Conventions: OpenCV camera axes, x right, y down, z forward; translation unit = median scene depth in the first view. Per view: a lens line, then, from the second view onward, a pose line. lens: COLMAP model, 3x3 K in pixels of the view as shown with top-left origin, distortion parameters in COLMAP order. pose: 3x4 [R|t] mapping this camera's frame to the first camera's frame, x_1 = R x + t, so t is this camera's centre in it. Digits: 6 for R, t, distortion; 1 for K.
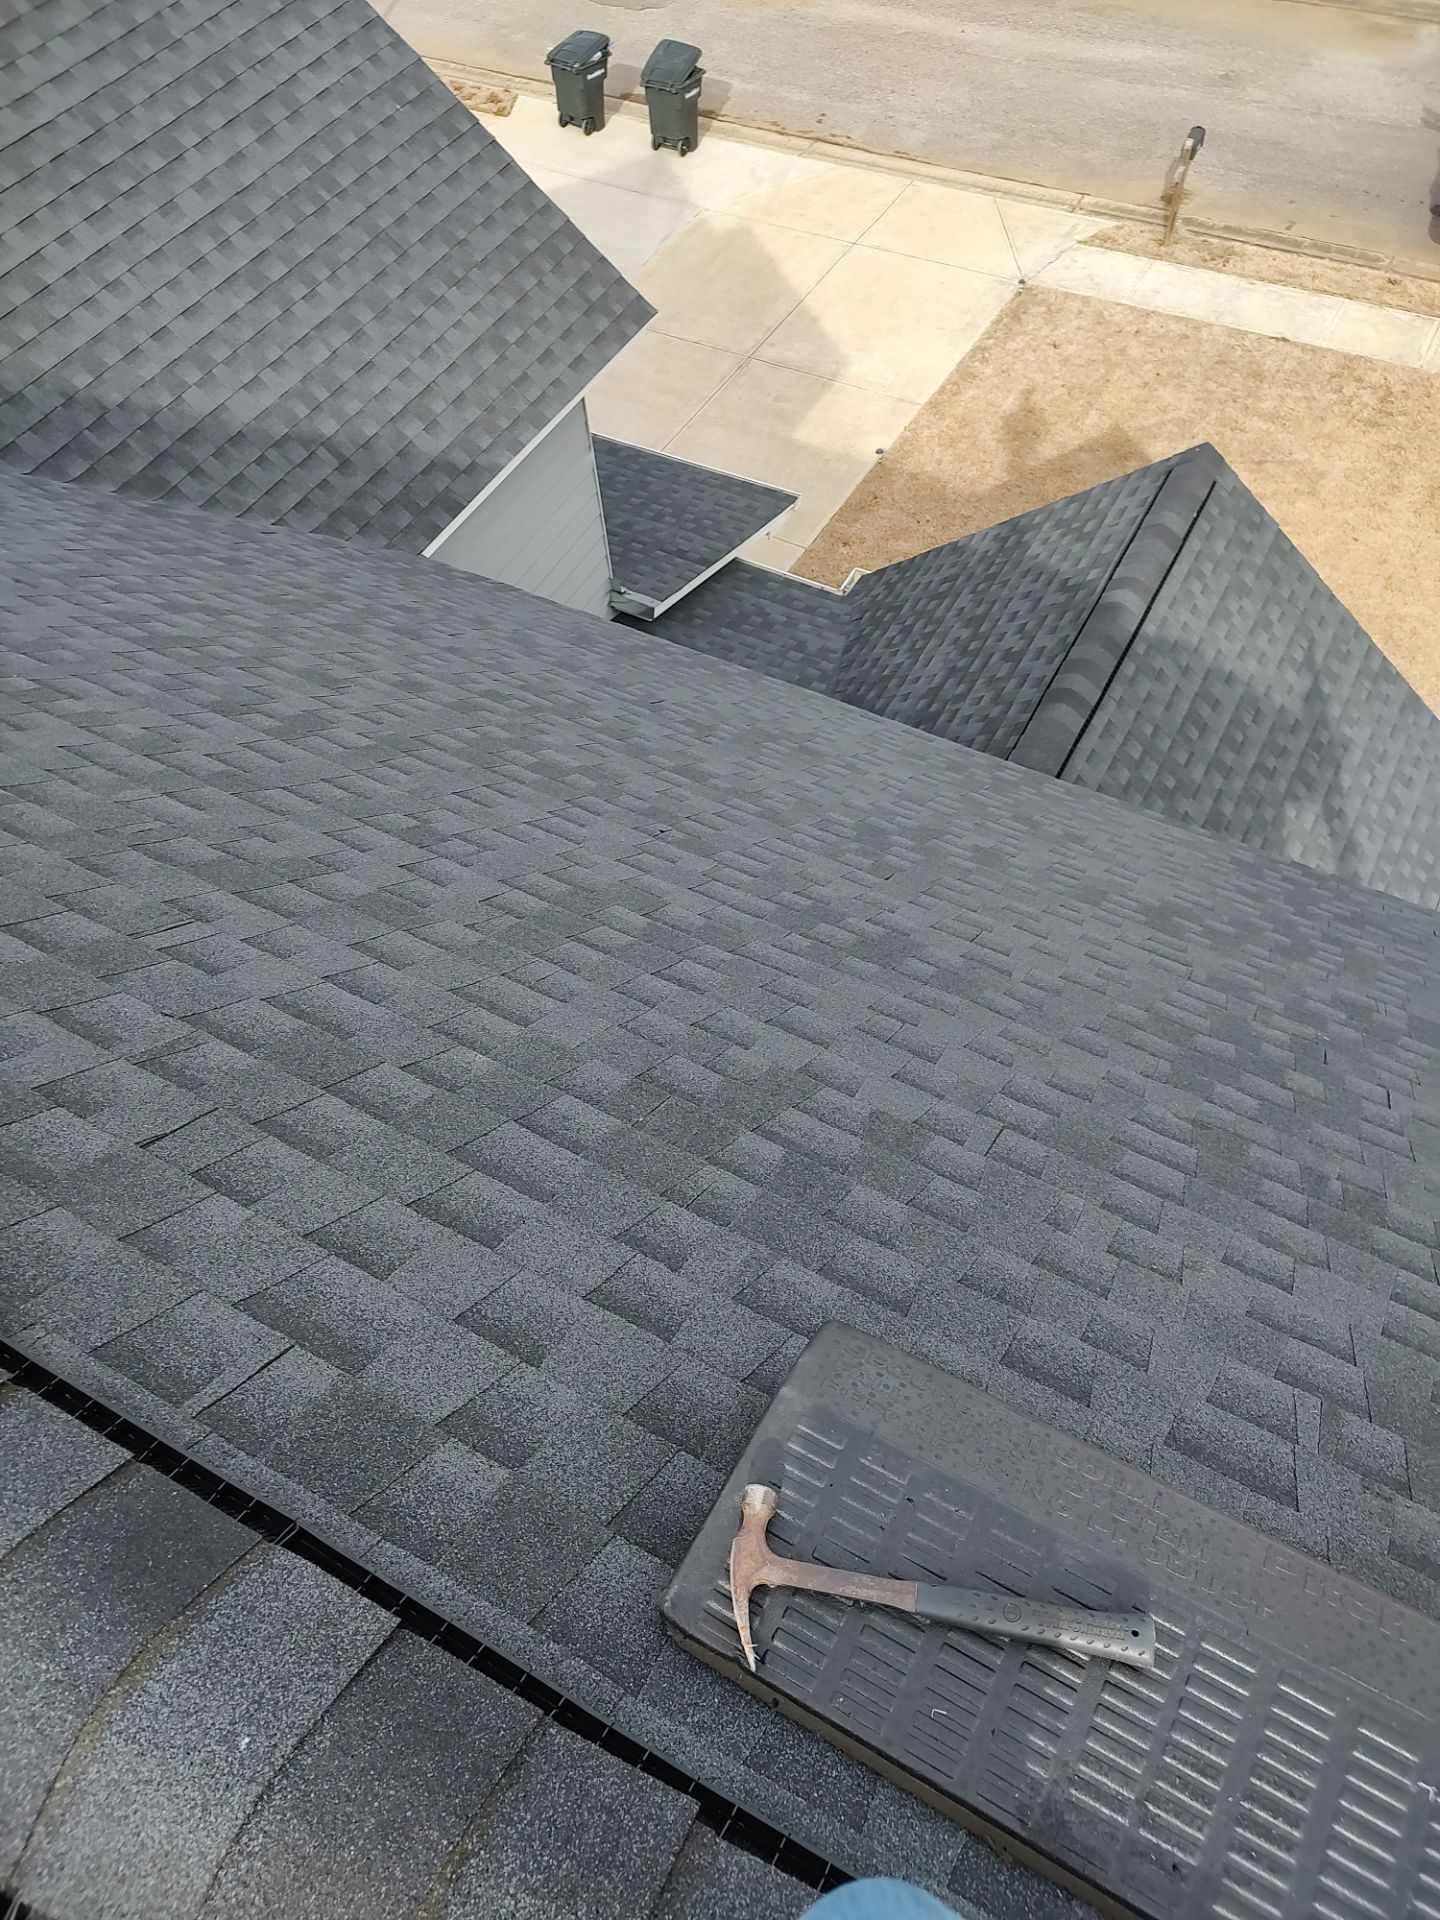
lens RADIAL K [[1352.8, 0, 706.7], [0, 1352.8, 943.6], [0, 0, 1]] dist [0.035746, -0.028469]
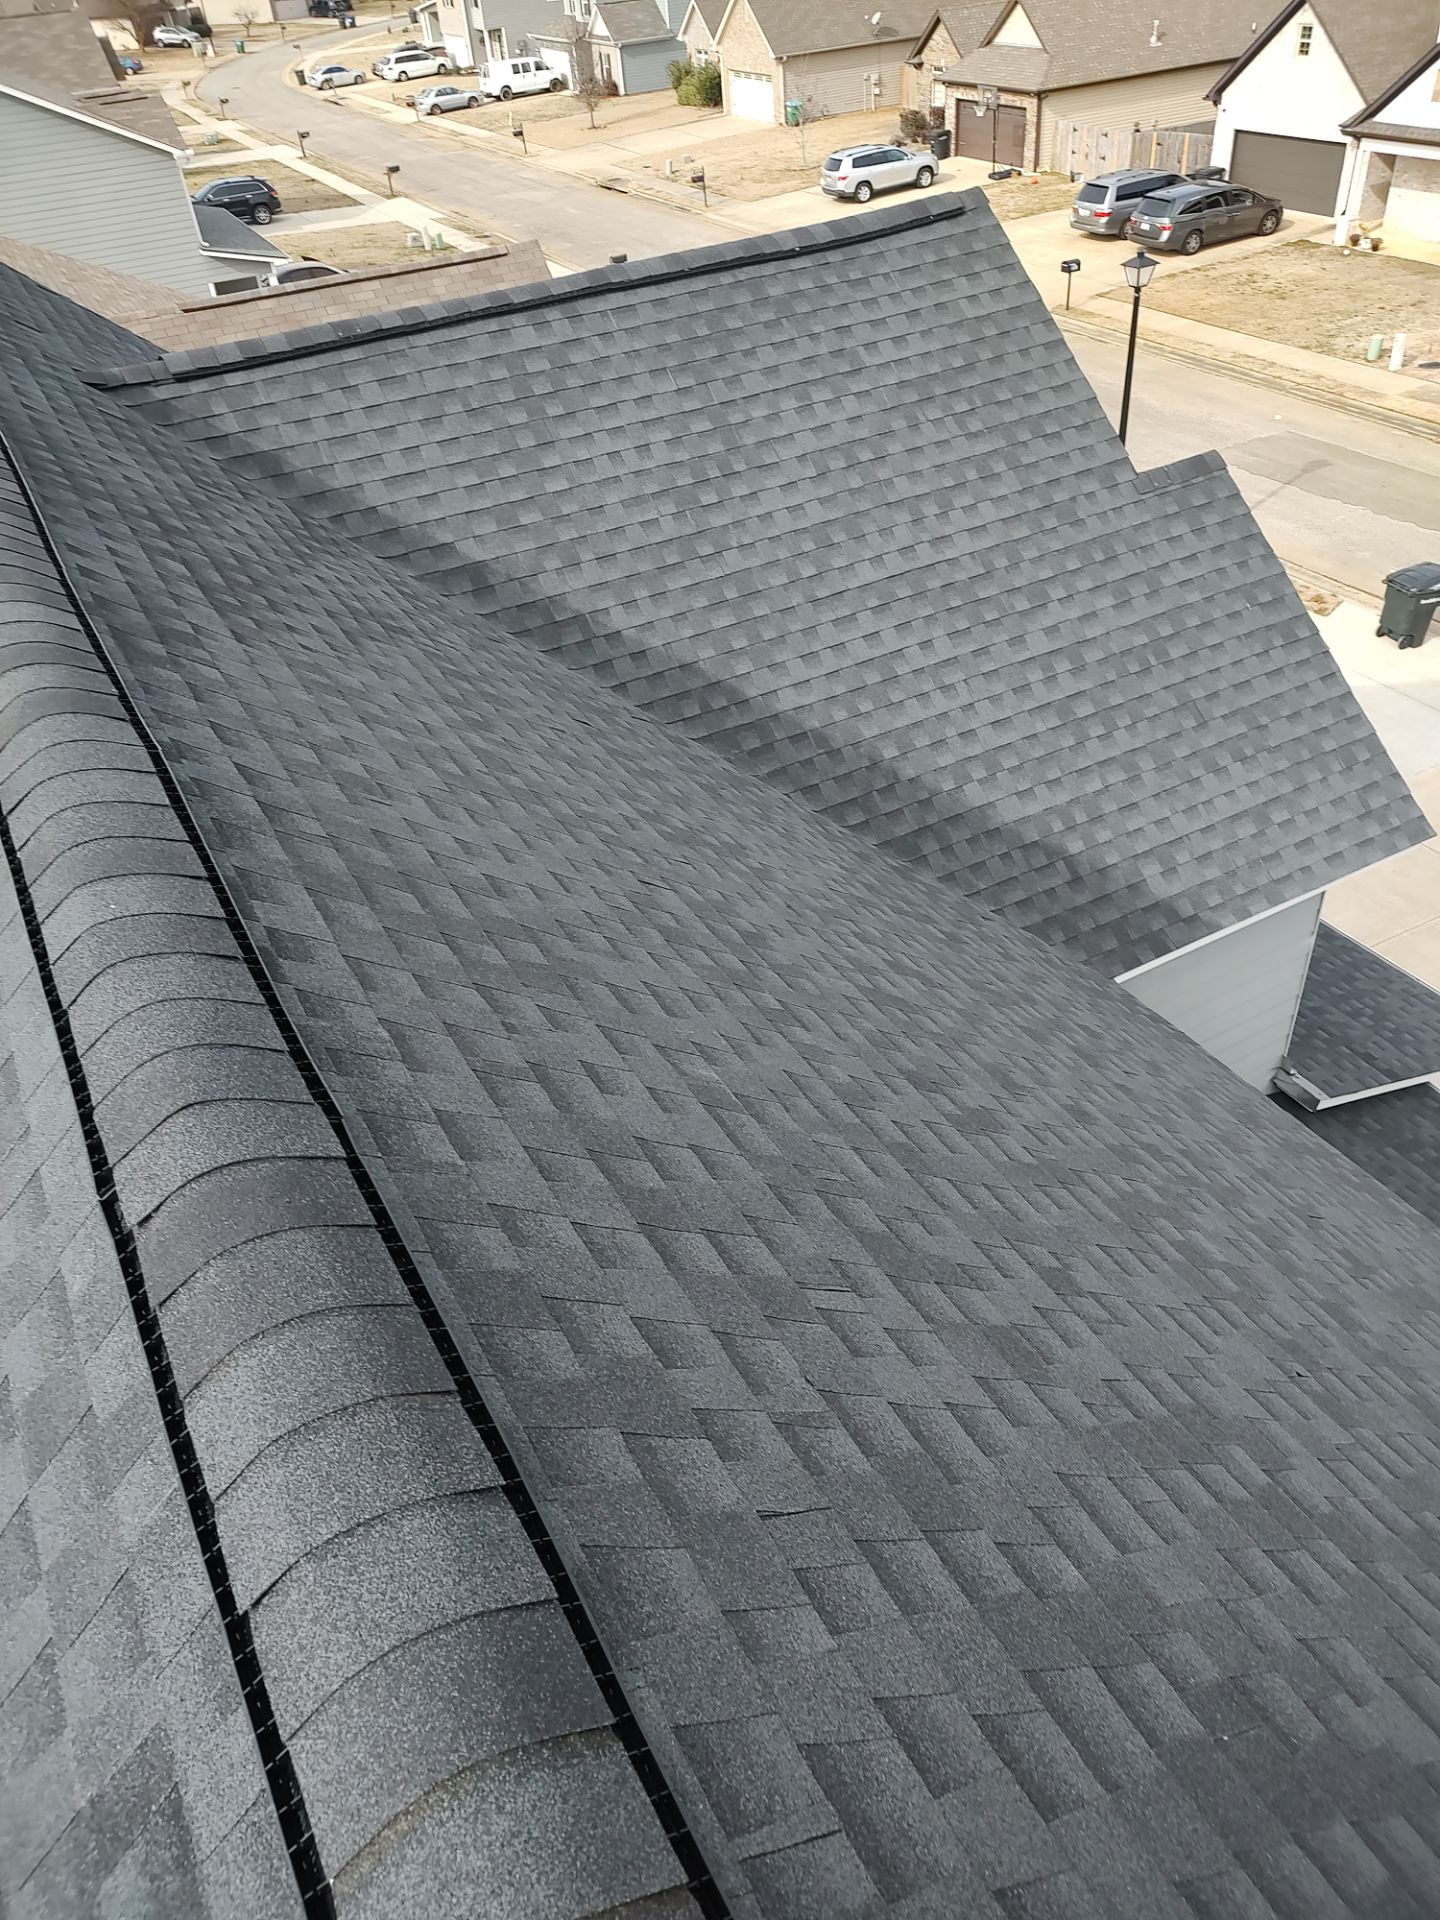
lens RADIAL K [[1352.8, 0, 727.6], [0, 1352.8, 958.6], [0, 0, 1]] dist [0.035746, -0.028469]
pose [[0.849236, 0.325429, -0.415805, -0.079933], [-0.421323, 0.892297, -0.162151, -0.026376], [0.318253, 0.312893, 0.894882, -0.028689]]
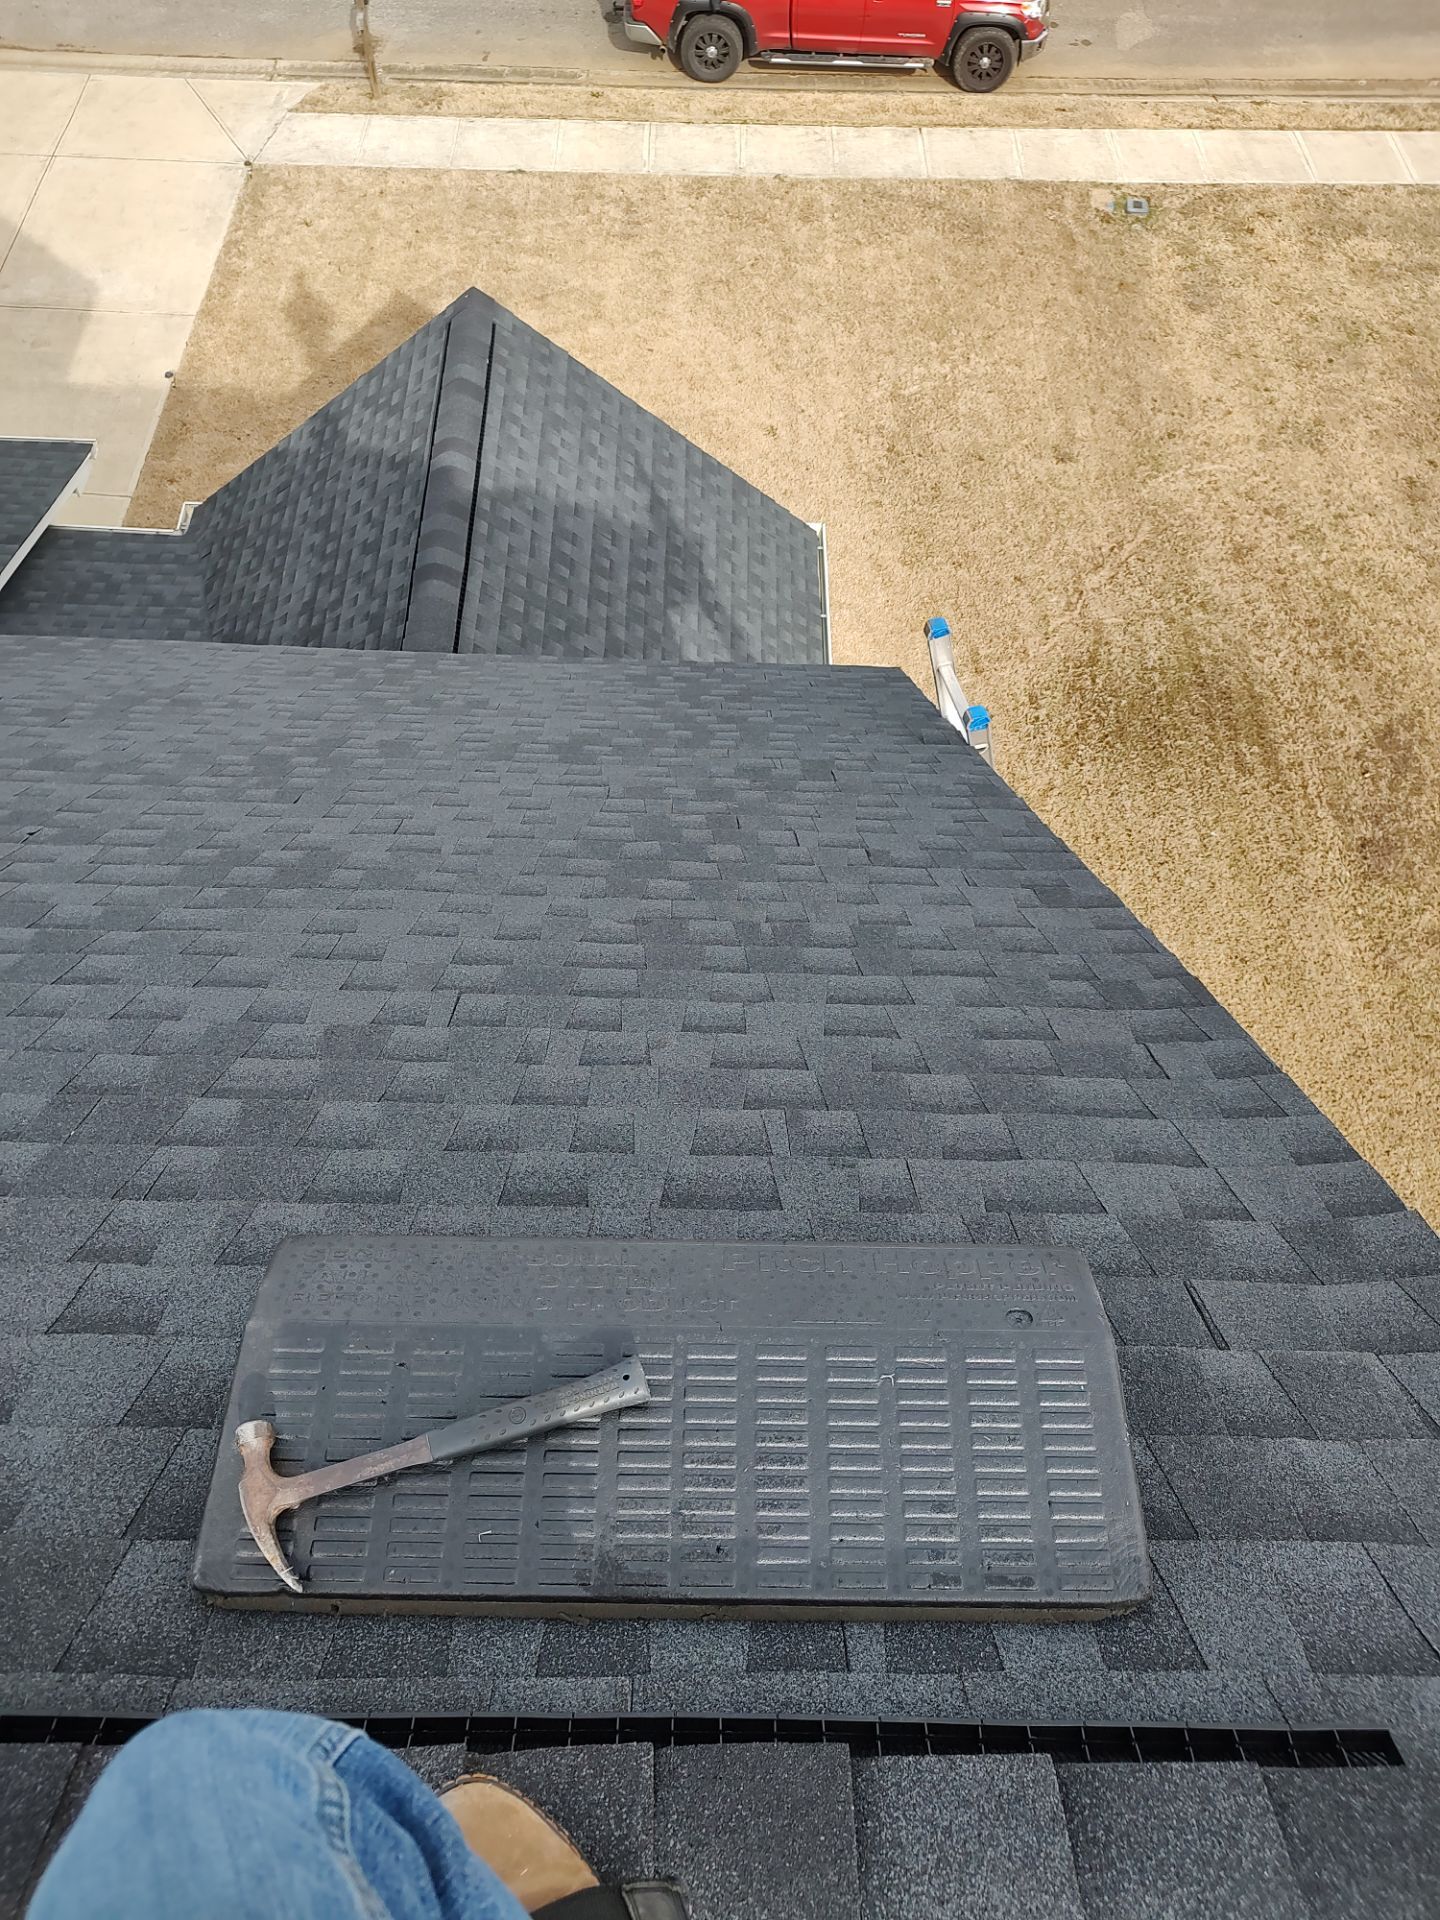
lens RADIAL K [[1352.8, 0, 683.7], [0, 1352.8, 950.7], [0, 0, 1]] dist [0.035746, -0.028469]
pose [[0.880408, -0.367595, 0.299592, 0.057655], [0.344402, 0.929929, 0.128918, 0.025711], [-0.325989, -0.010320, 0.945317, -0.008583]]
